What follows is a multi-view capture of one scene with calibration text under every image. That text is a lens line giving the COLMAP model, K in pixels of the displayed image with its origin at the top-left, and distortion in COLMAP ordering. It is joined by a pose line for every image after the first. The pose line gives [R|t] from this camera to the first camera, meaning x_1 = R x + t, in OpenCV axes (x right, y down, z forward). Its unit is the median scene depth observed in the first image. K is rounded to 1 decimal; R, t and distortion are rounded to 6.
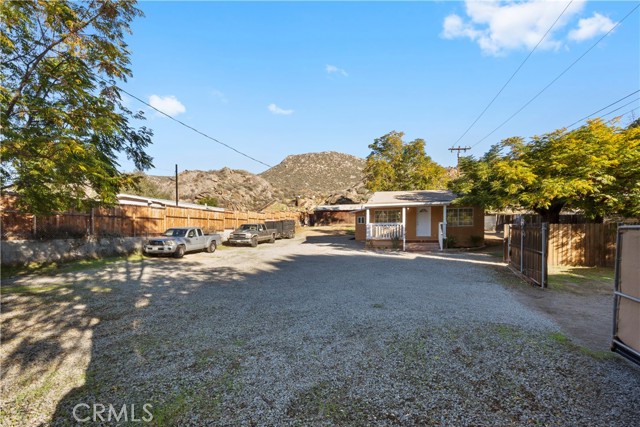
lens RADIAL K [[307.2, 0, 320.0], [0, 307.2, 224.7], [0, 0, 1]] dist [0.000494, 0.000110]
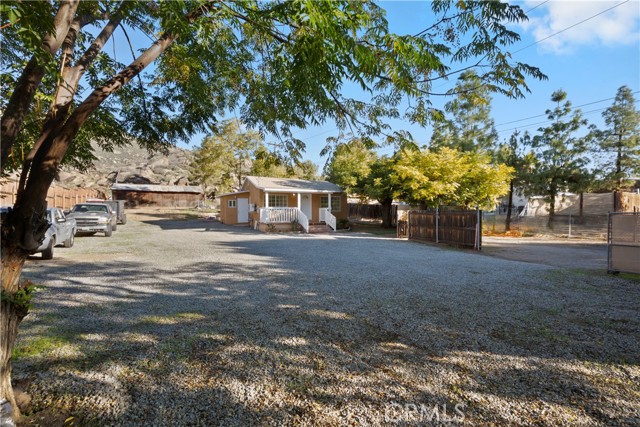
lens RADIAL K [[291.9, 0, 319.6], [0, 291.9, 202.6], [0, 0, 1]] dist [0.000349, 0.000080]
pose [[0.719520, 0.033502, 0.693663, -0.388494], [-0.016910, 0.999385, -0.030726, 0.006912], [-0.694266, 0.010378, 0.719644, 0.191938]]
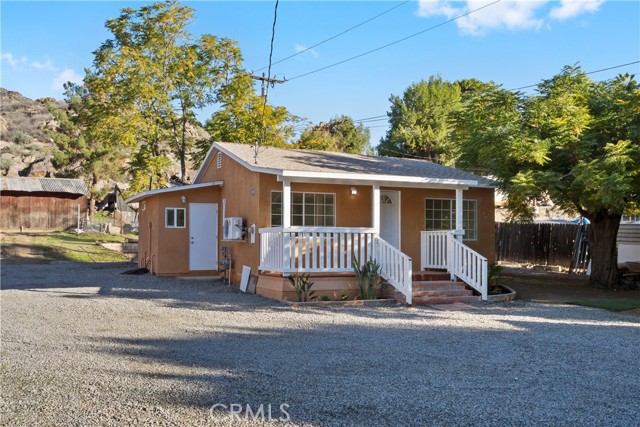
lens RADIAL K [[629.0, 0, 319.6], [0, 629.0, 202.2], [0, 0, 1]] dist [0.017169, 0.005944]
pose [[0.734236, 0.057925, 0.676419, -0.288791], [-0.021610, 0.997843, -0.061992, 0.010417], [-0.678550, 0.030900, 0.733904, 0.472333]]
